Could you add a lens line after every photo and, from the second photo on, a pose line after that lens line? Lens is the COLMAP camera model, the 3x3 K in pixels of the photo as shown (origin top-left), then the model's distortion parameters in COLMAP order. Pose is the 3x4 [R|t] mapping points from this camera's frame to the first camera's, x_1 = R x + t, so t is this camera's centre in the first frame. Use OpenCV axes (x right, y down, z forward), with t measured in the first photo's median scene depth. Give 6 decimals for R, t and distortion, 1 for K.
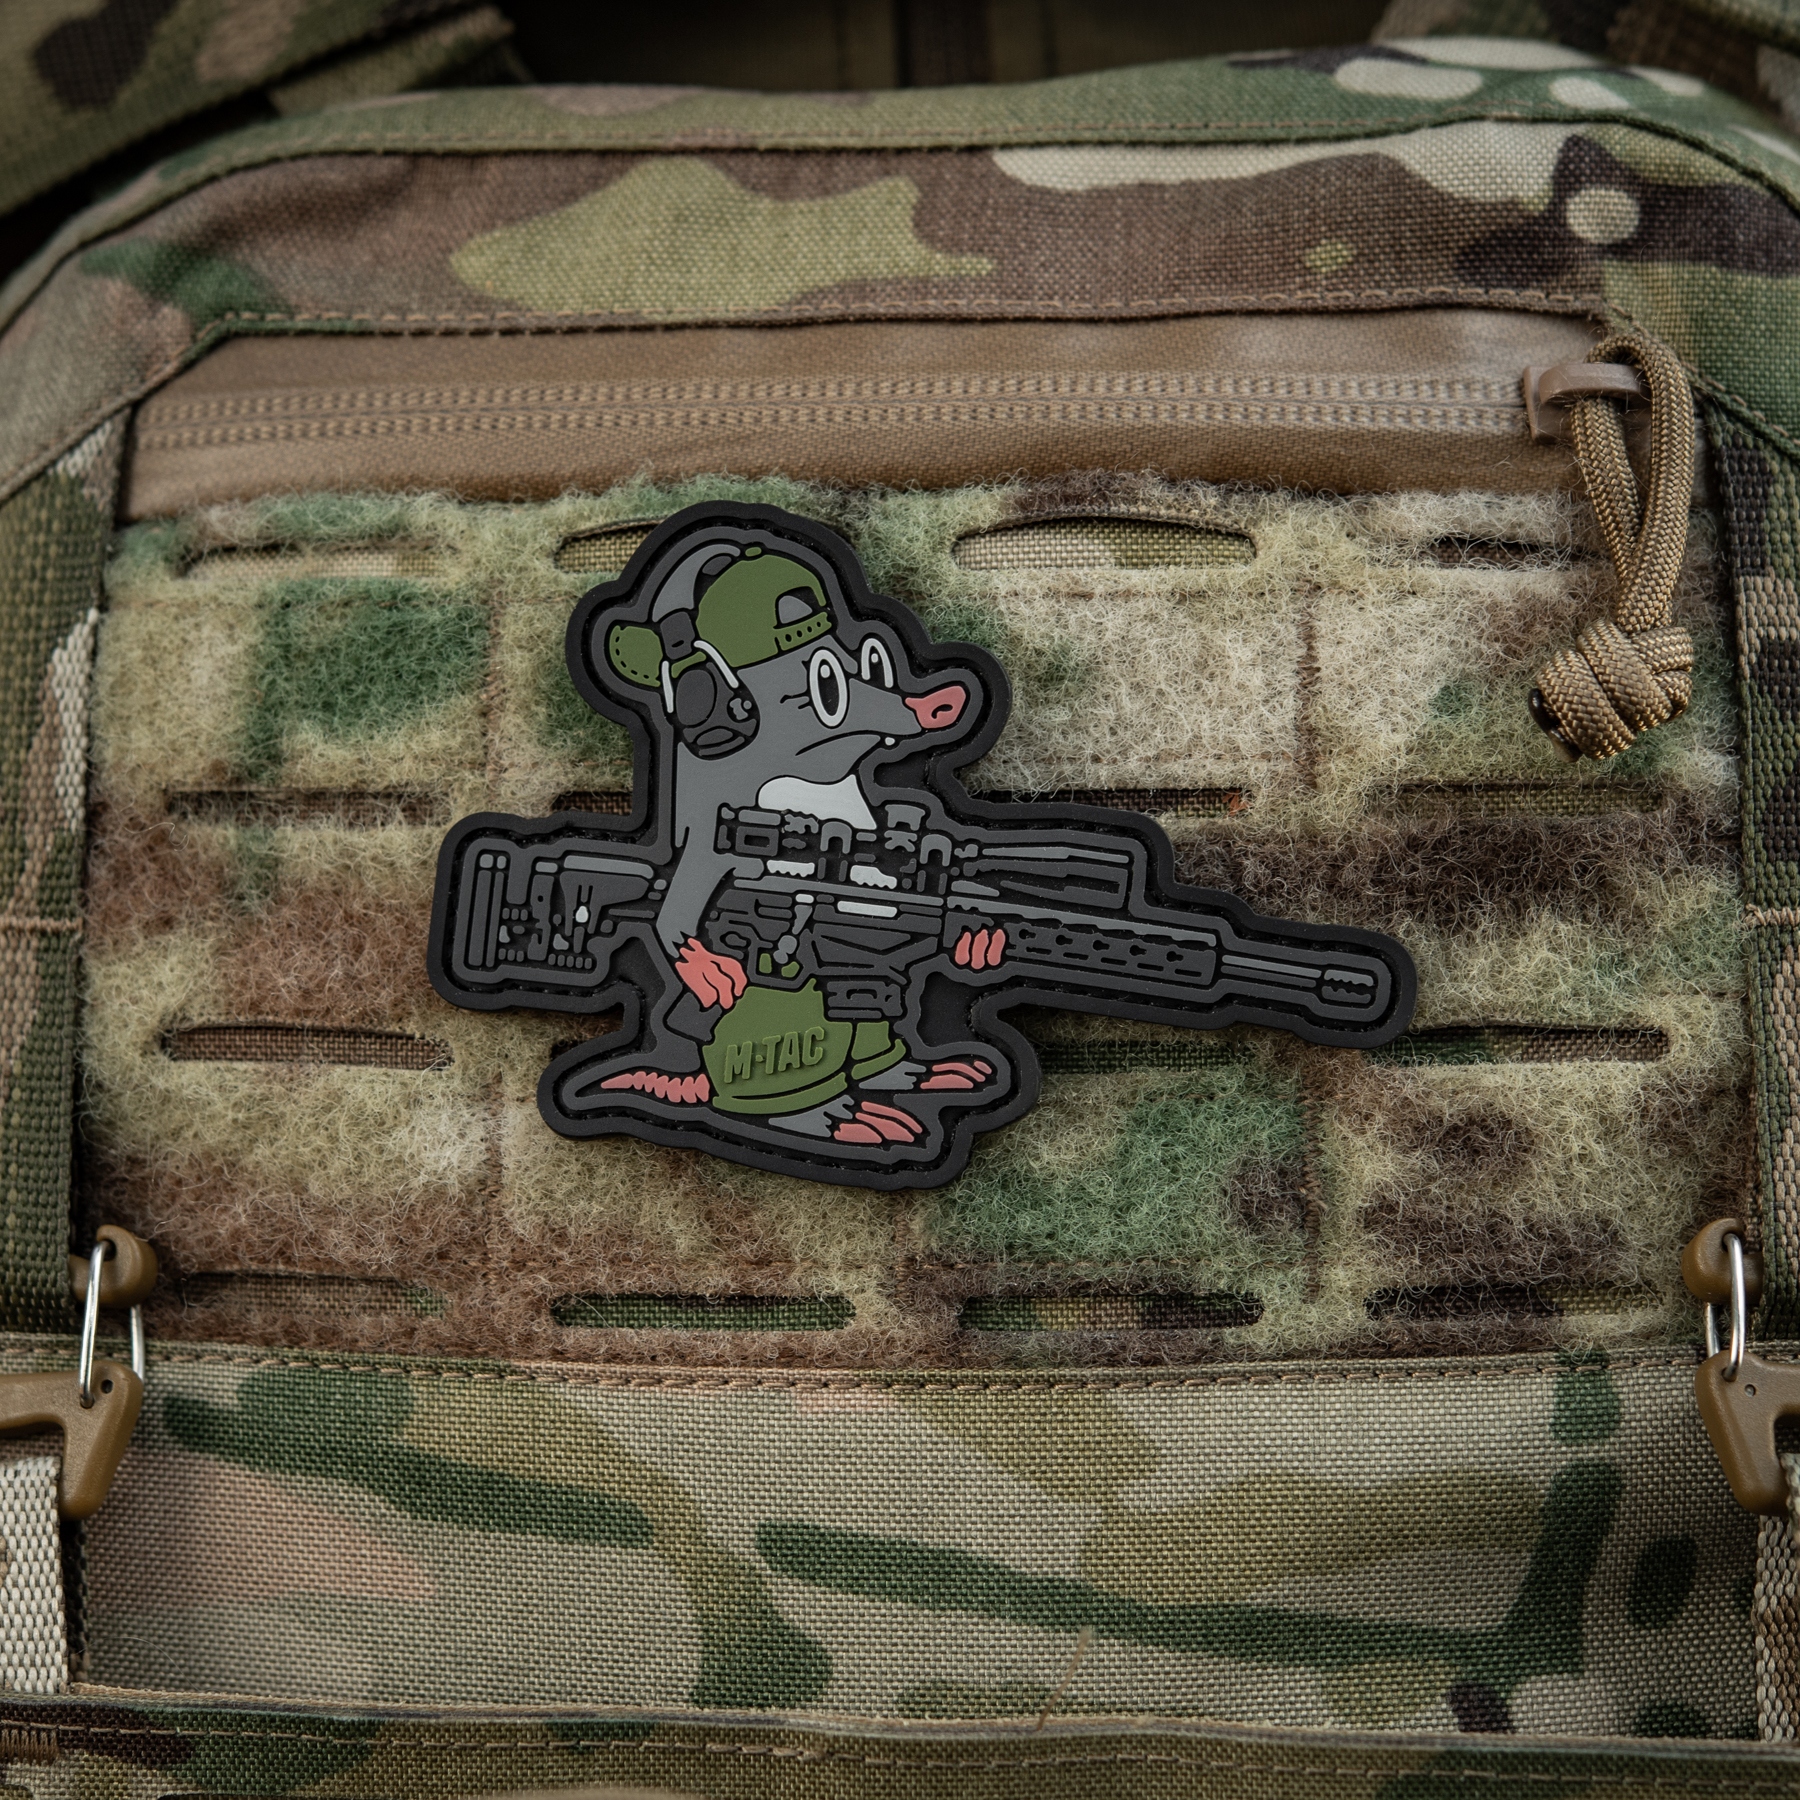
lens RADIAL K [[4785.0, 0, 840.6], [0, 4785.0, 894.8], [0, 0, 1]] dist [-0.032718, 0.995838]
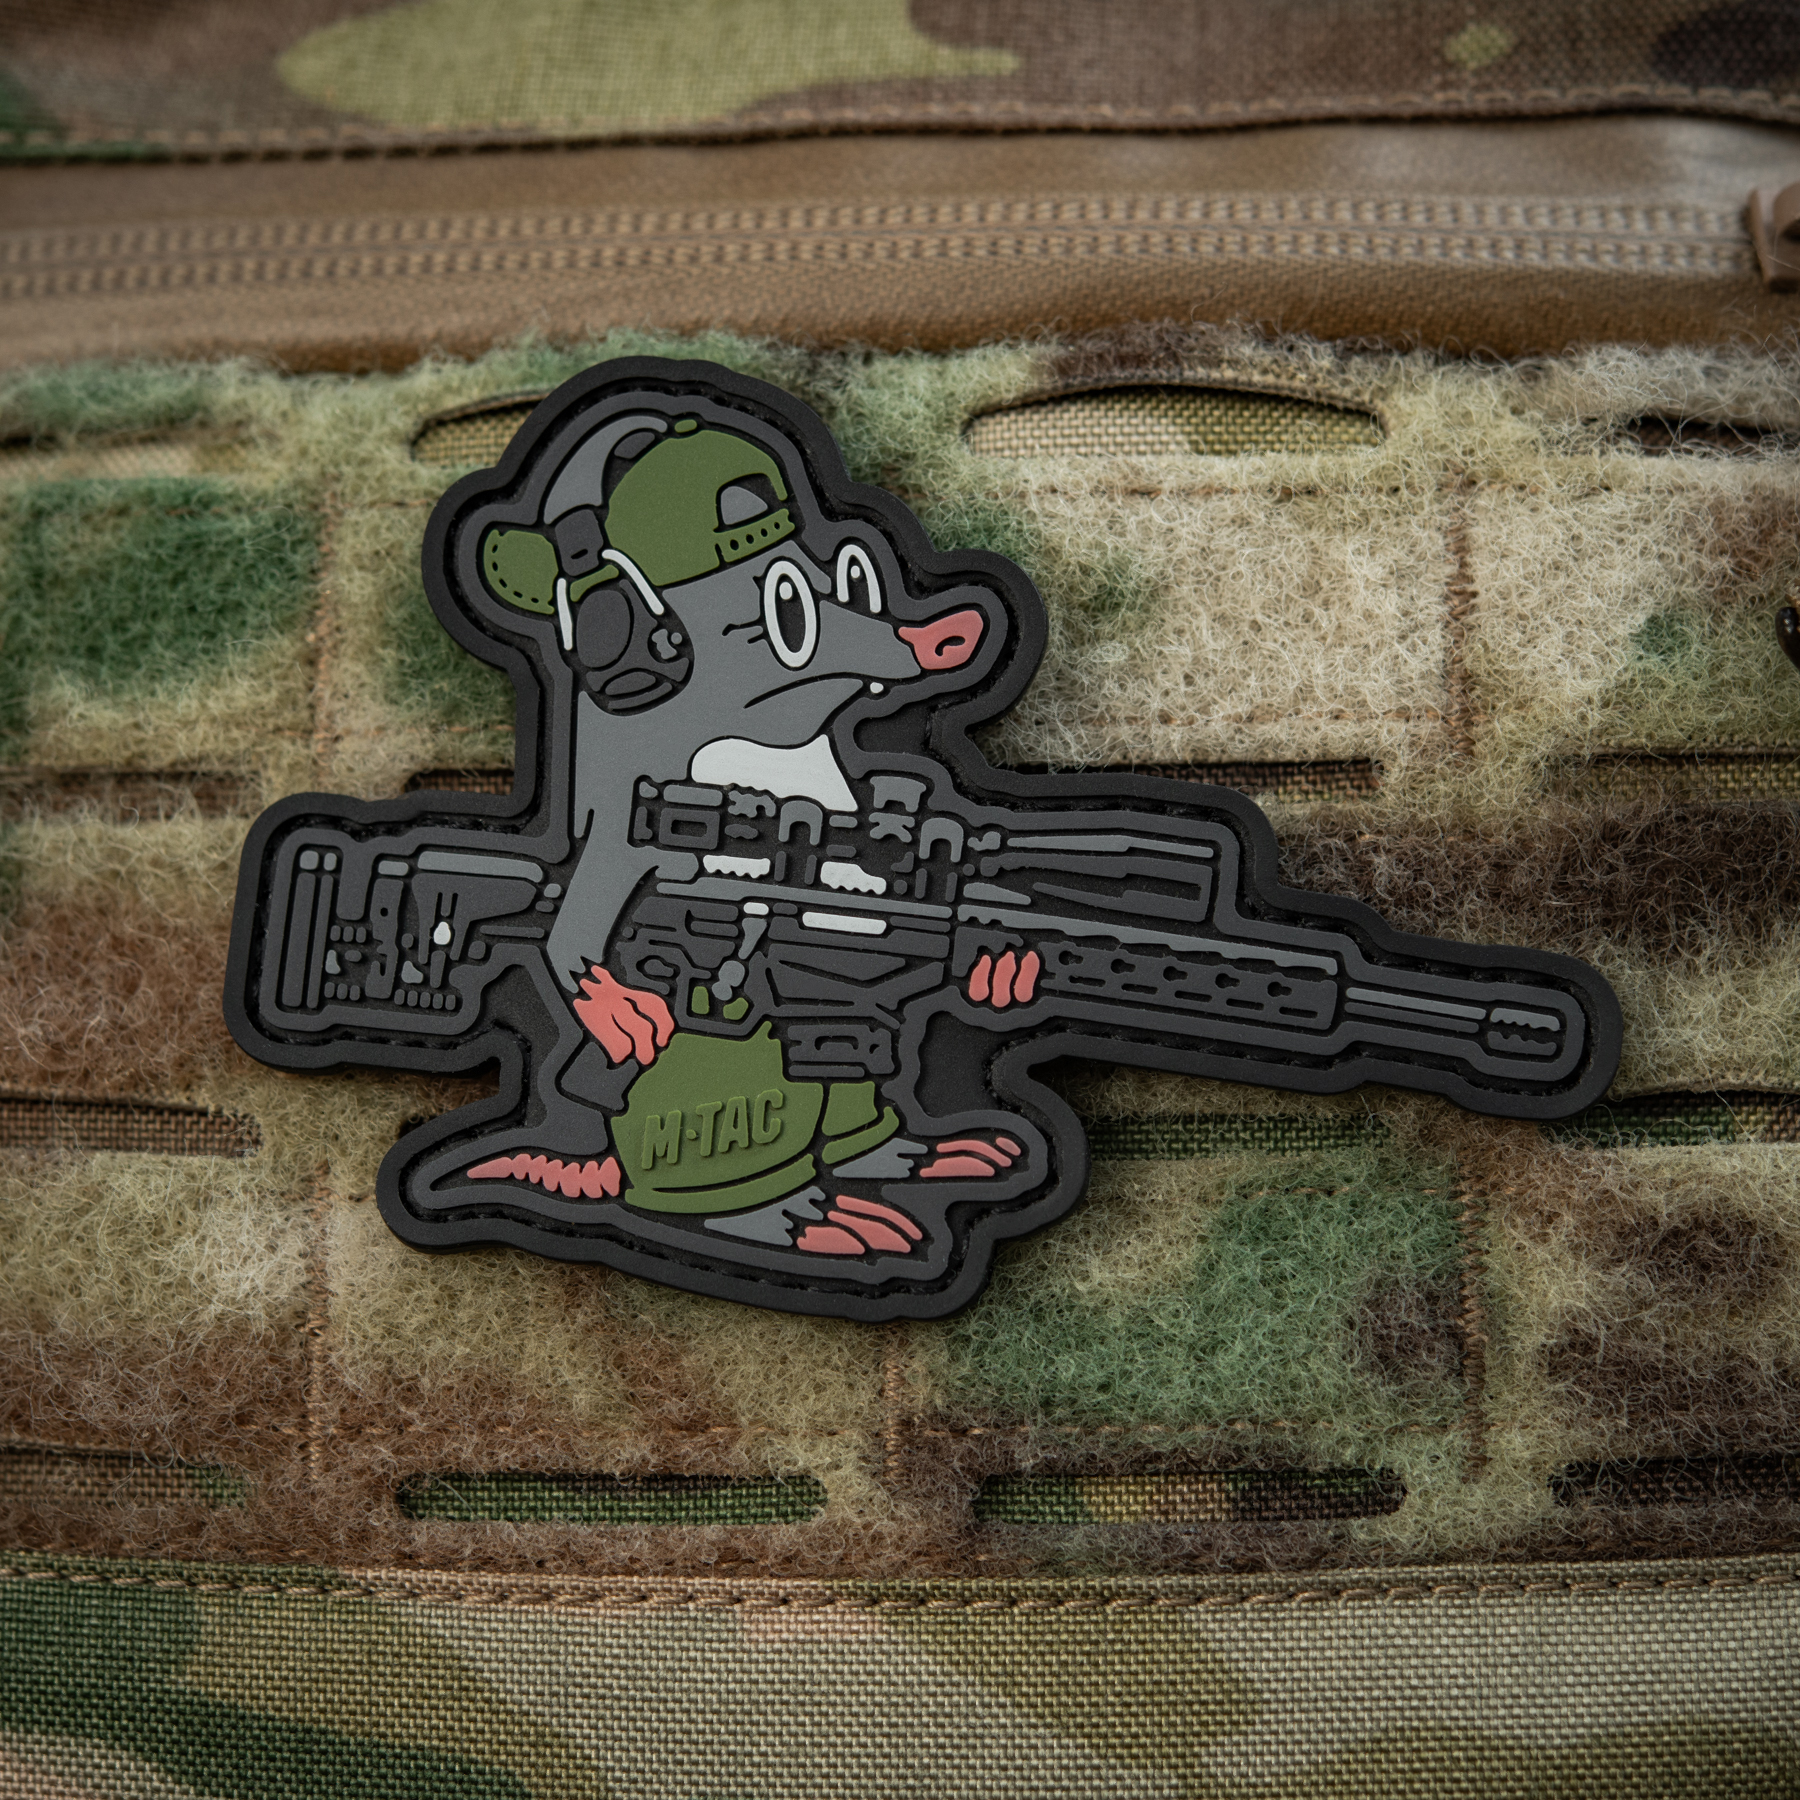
lens RADIAL K [[4640.8, 0, 903.3], [0, 4640.8, 901.0], [0, 0, 1]] dist [-0.050554, 0.592581]
pose [[0.999875, 0.001220, 0.015765, 0.003440], [-0.000150, 0.997706, -0.067699, 0.045789], [-0.015811, 0.067689, 0.997581, 0.312211]]
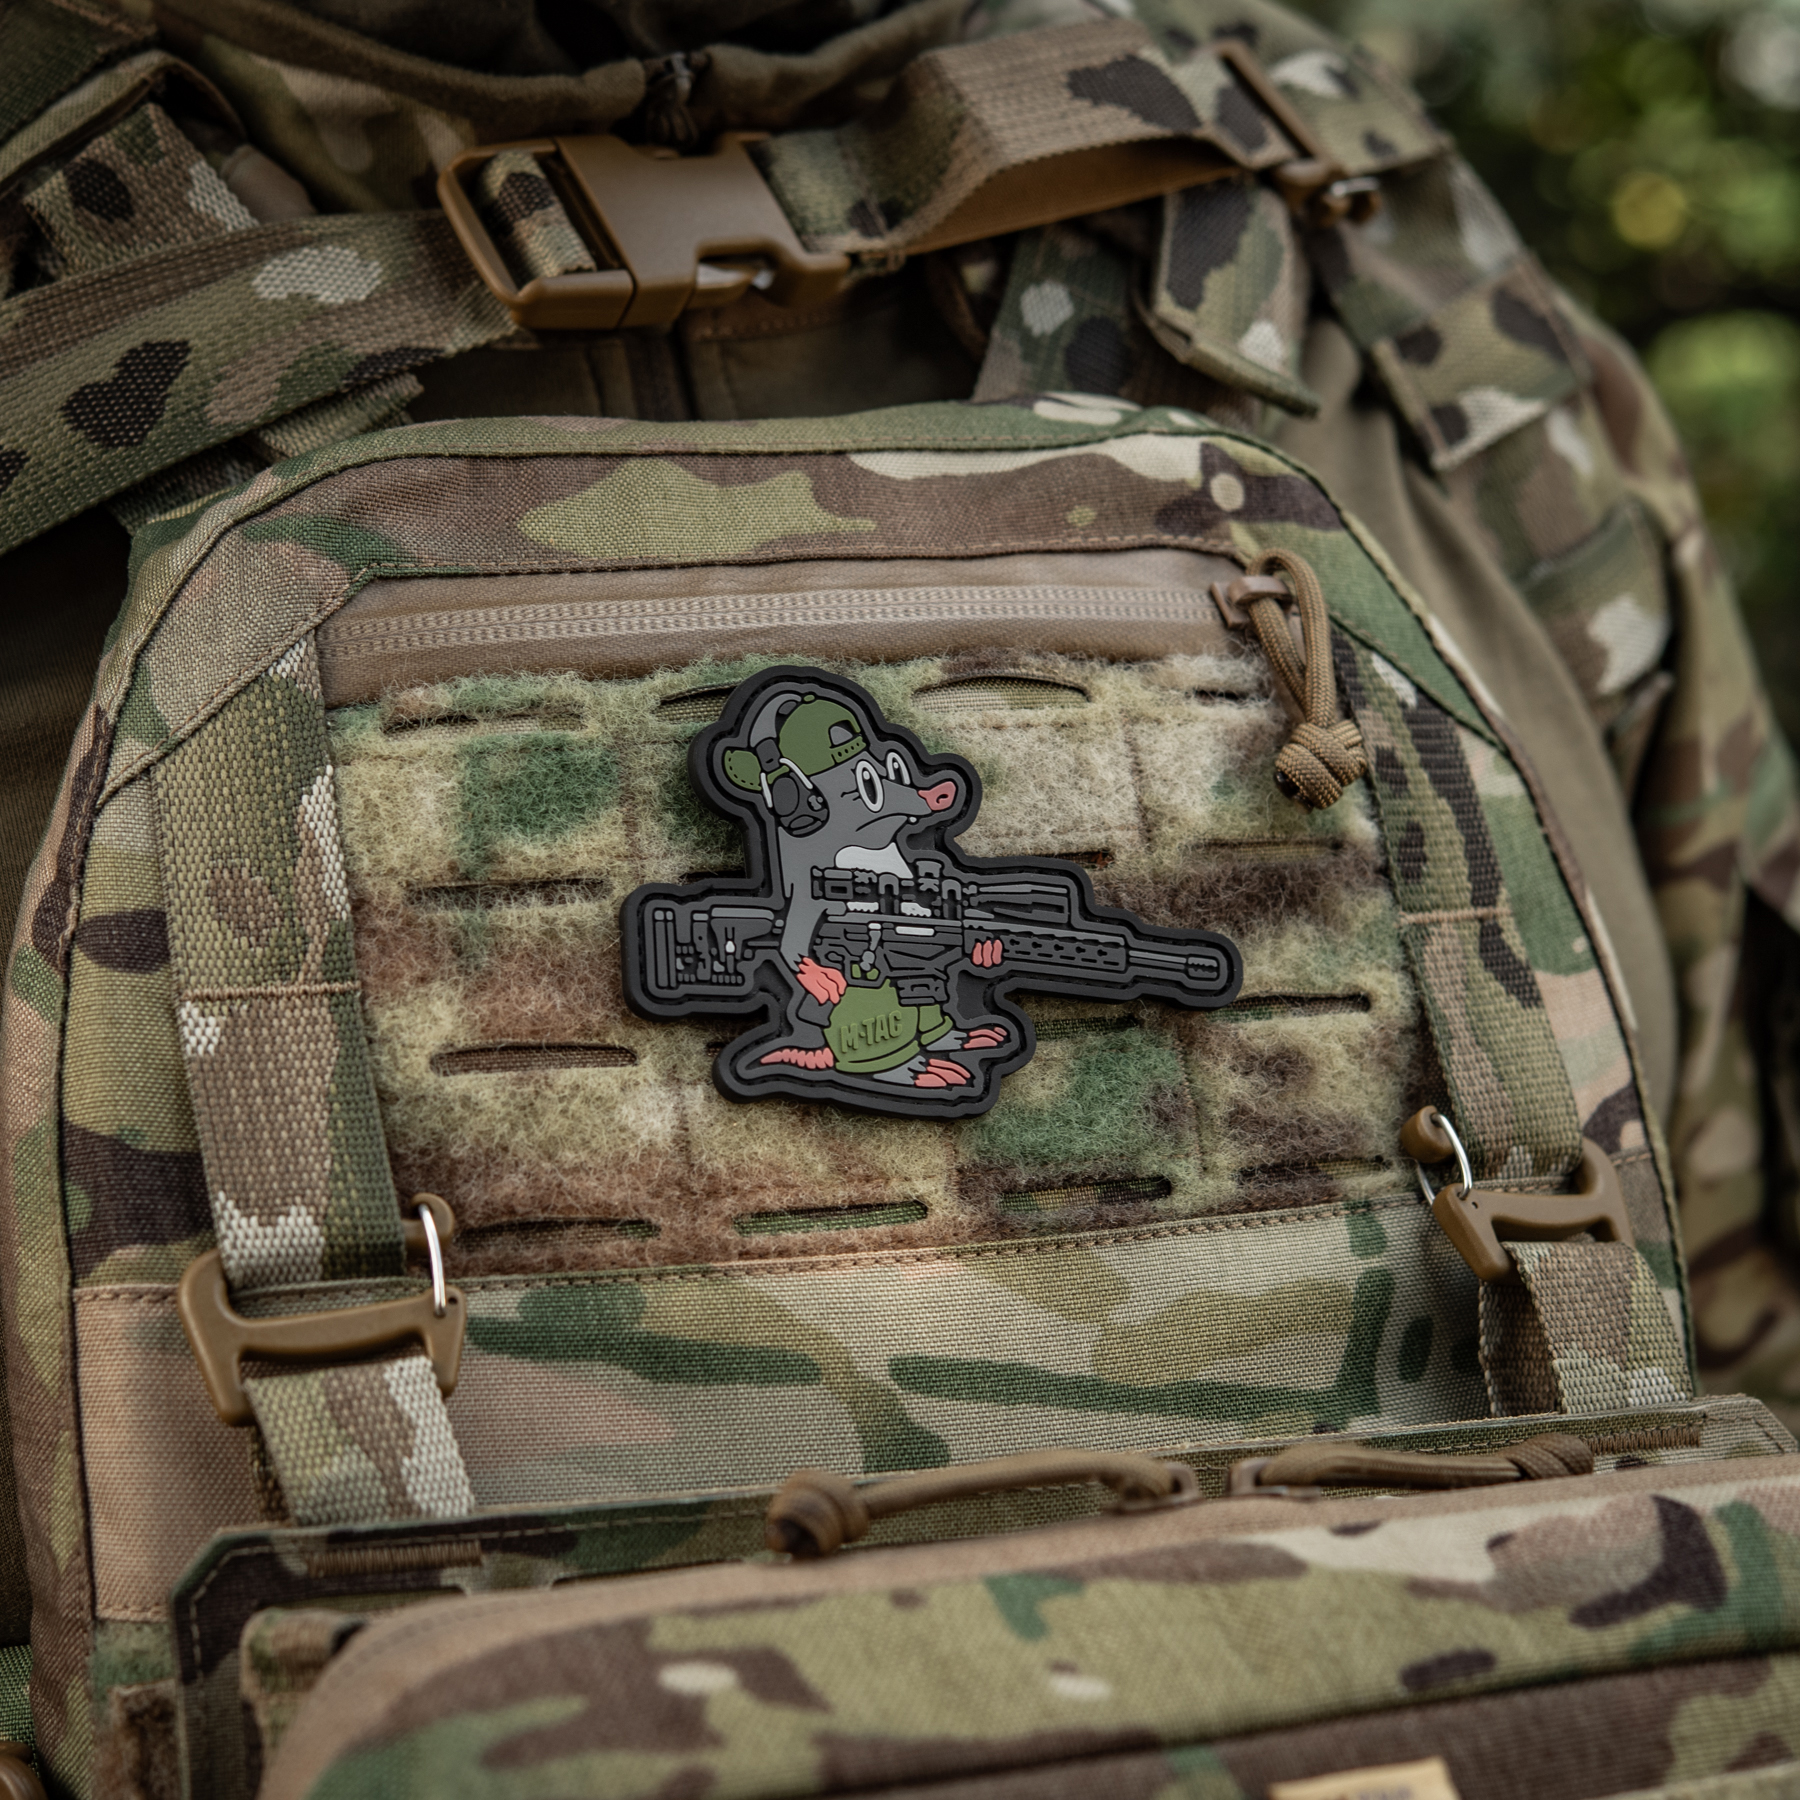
lens RADIAL K [[4890.0, 0, 897.8], [0, 4890.0, 897.4], [0, 0, 1]] dist [0.105969, 0.888042]
pose [[0.877081, -0.033724, 0.479158, -0.713081], [0.119984, 0.981293, -0.150560, 0.216708], [-0.465117, 0.189545, 0.864719, -0.297650]]
